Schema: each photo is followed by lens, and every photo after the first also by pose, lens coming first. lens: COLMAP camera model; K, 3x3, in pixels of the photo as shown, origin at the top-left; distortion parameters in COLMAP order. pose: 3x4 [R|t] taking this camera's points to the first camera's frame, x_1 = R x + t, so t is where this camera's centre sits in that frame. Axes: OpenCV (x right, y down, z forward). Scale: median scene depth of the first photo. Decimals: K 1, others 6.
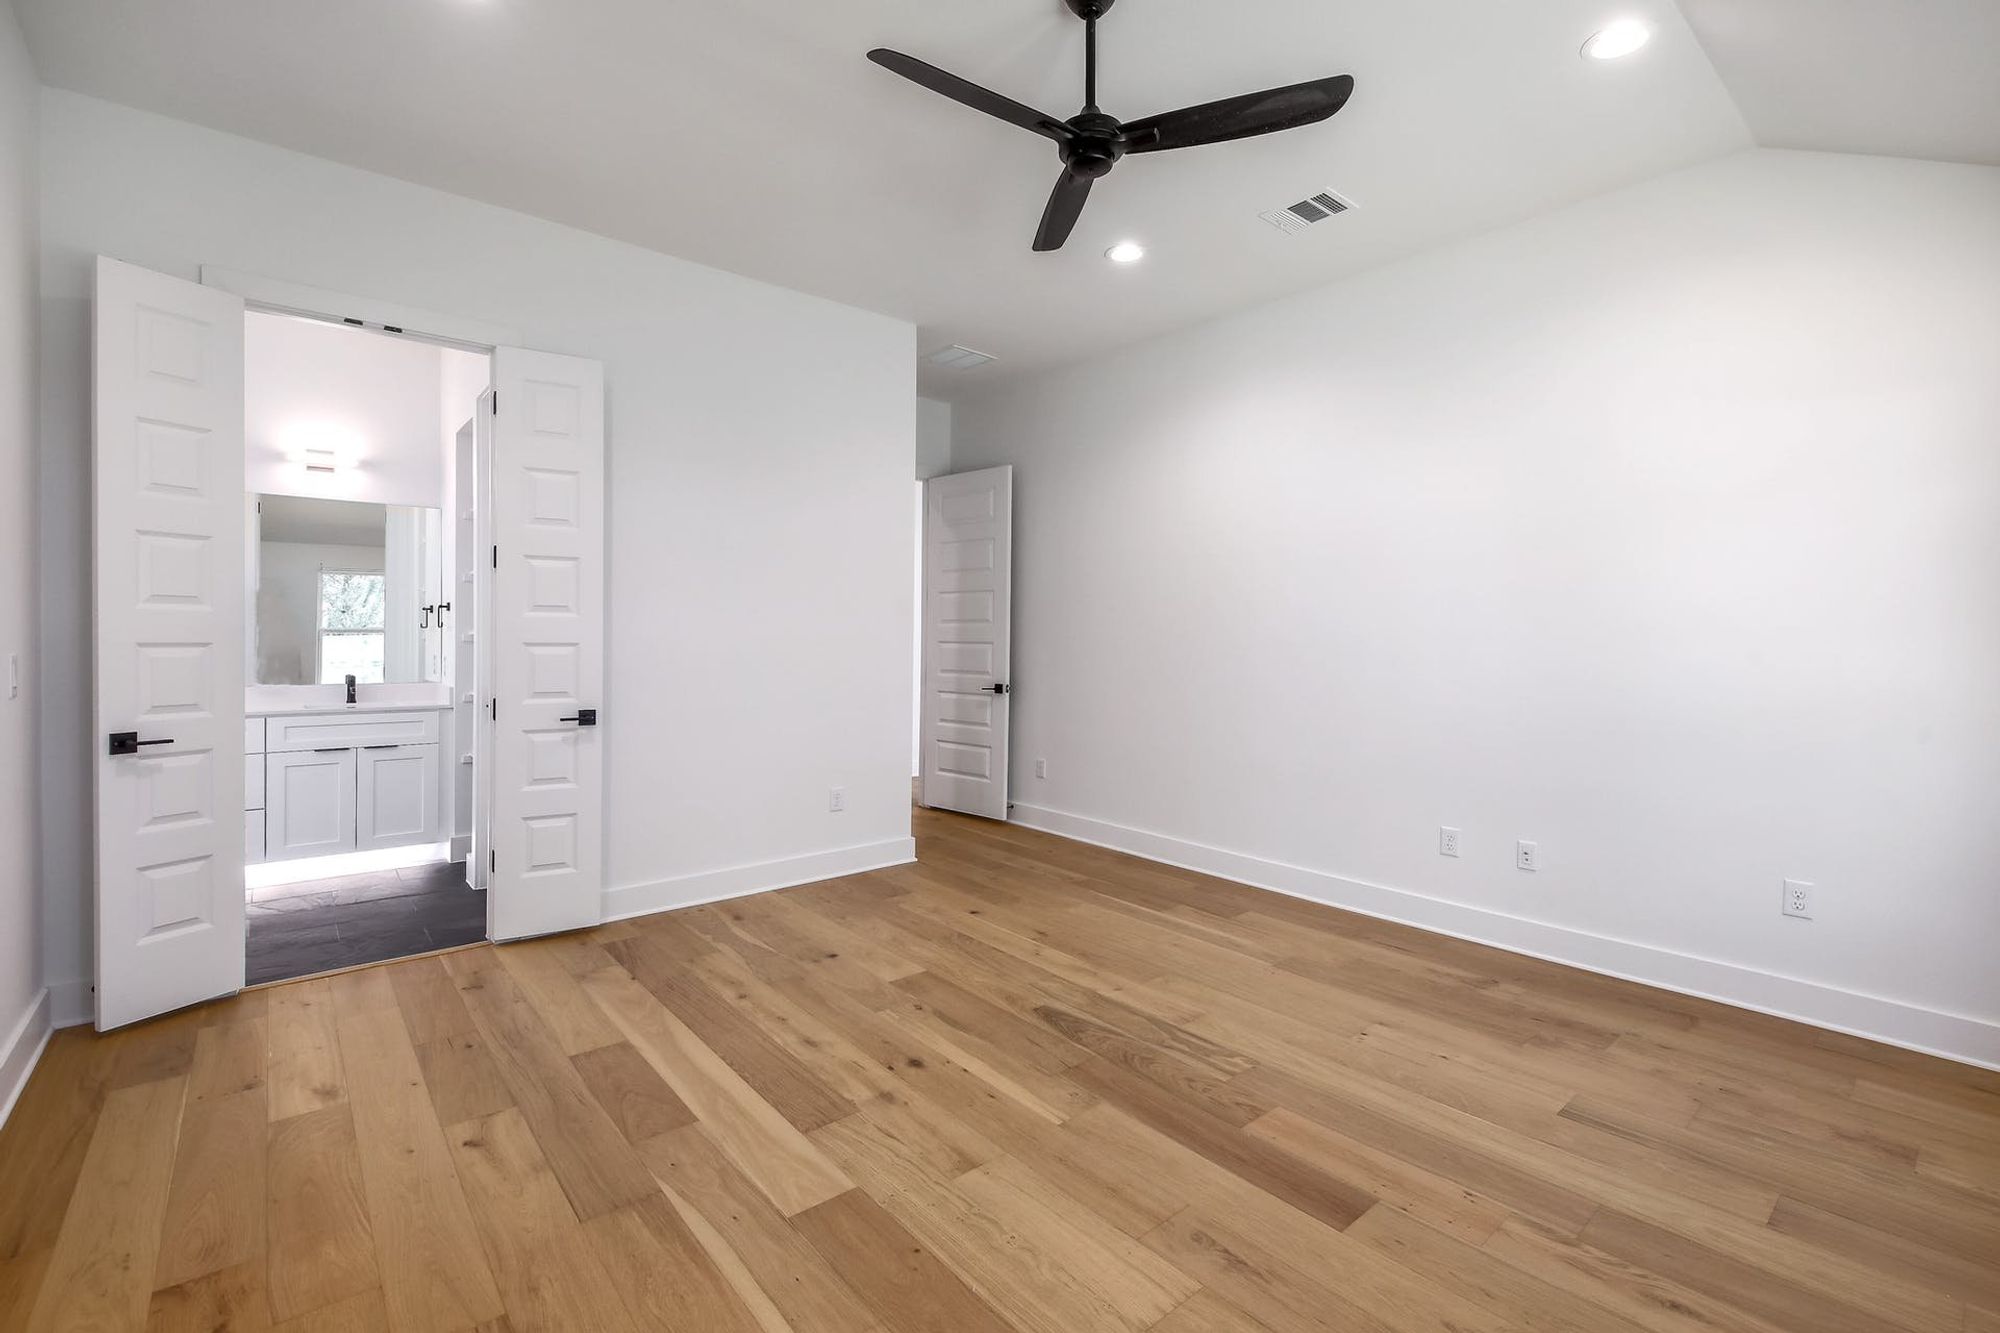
lens RADIAL K [[895.1, 0, 994.7], [0, 895.1, 660.5], [0, 0, 1]] dist [0.003686, -0.011252]
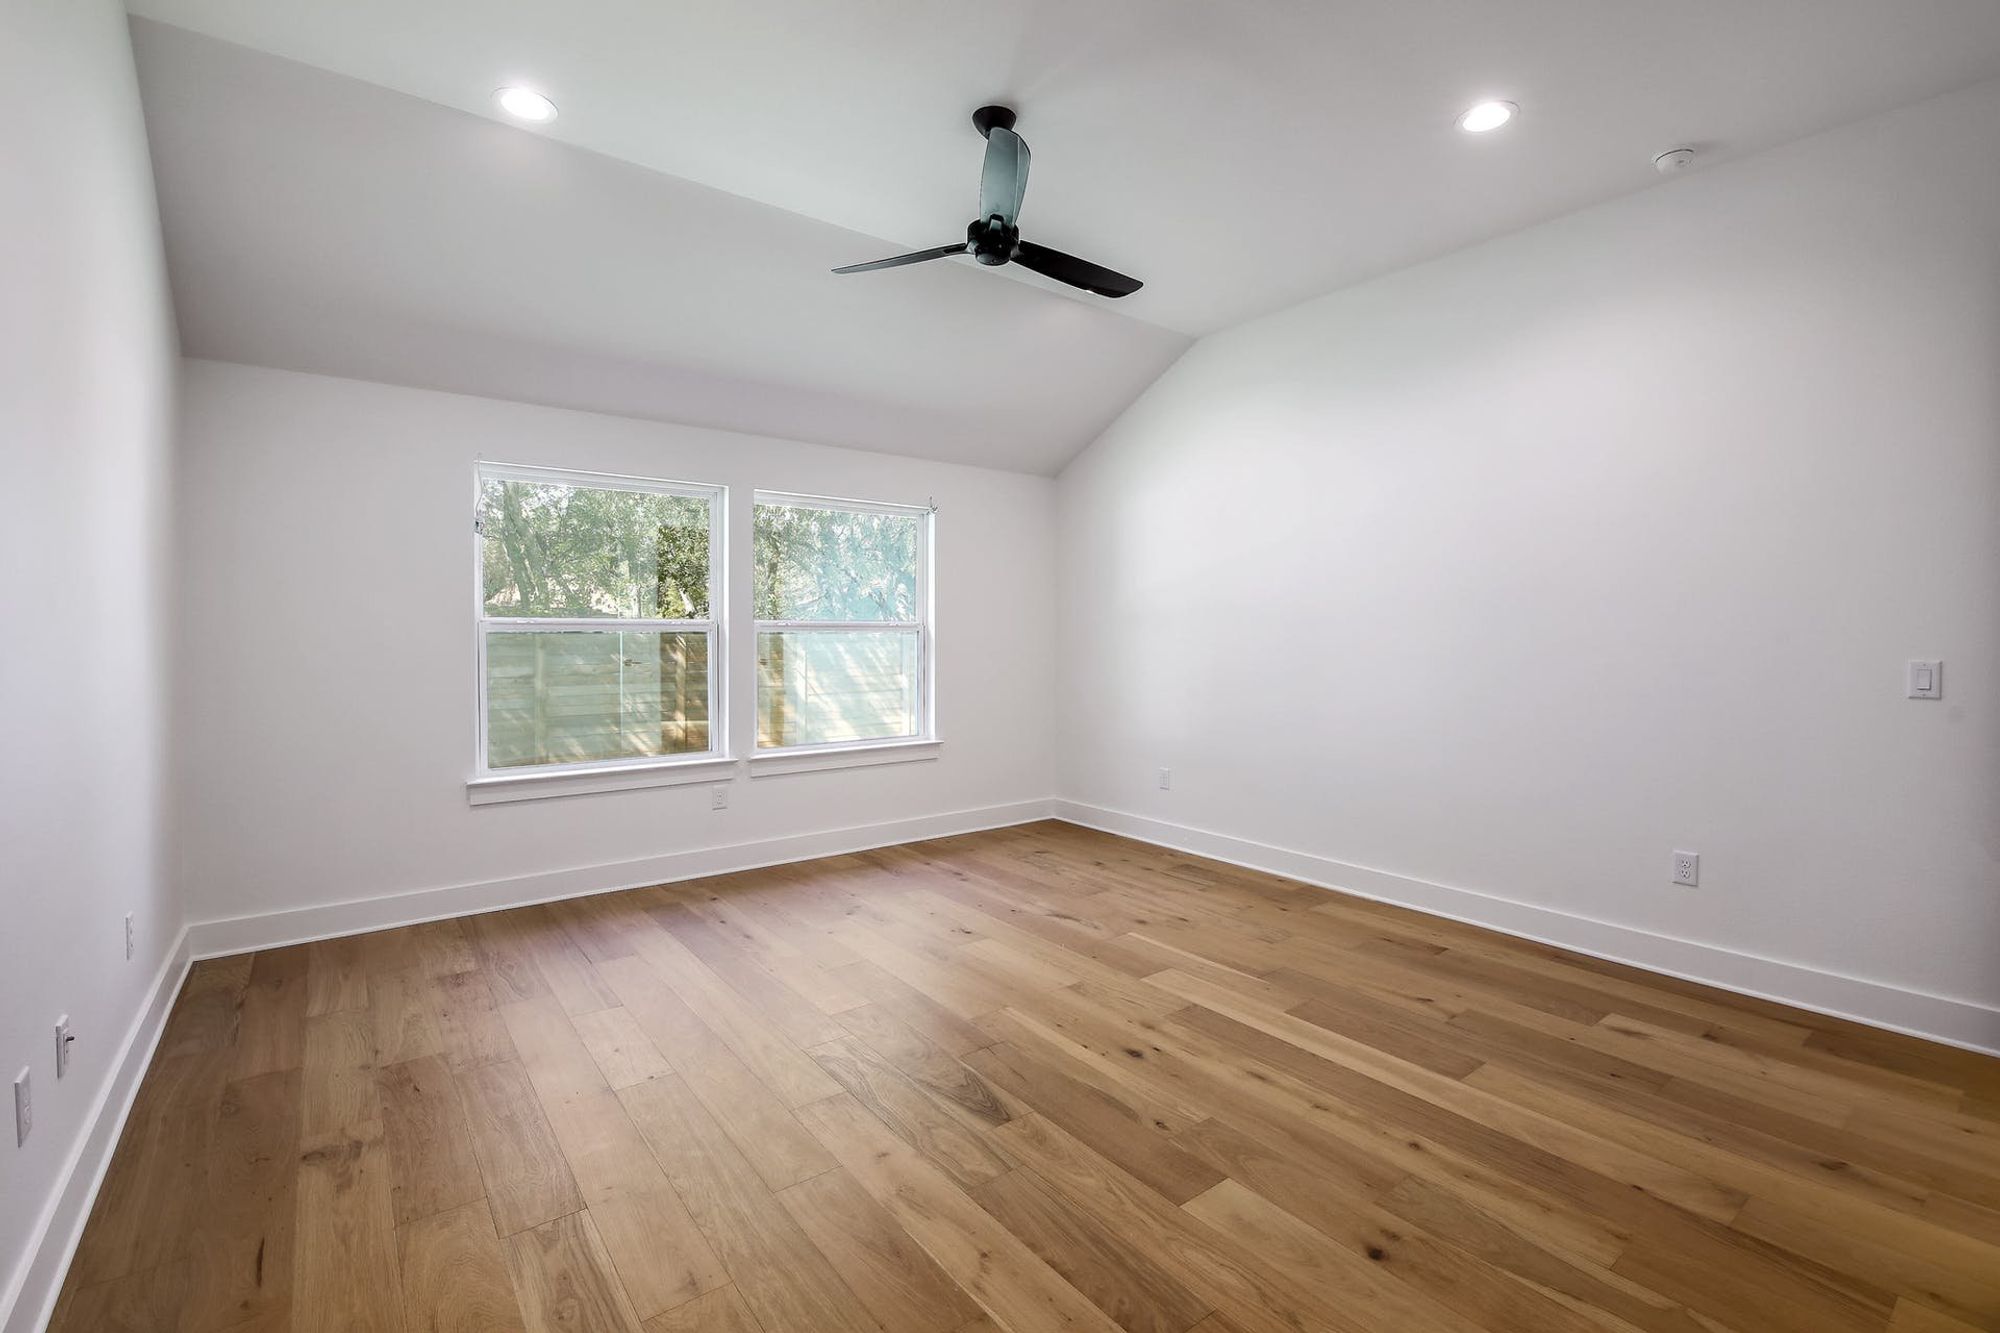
lens RADIAL K [[895.1, 0, 994.7], [0, 895.1, 660.5], [0, 0, 1]] dist [0.003686, -0.011252]
pose [[-0.998766, -0.006901, 0.049180, 0.023129], [-0.003966, 0.998218, 0.059534, -0.058227], [-0.049503, 0.059266, -0.997014, 1.872826]]
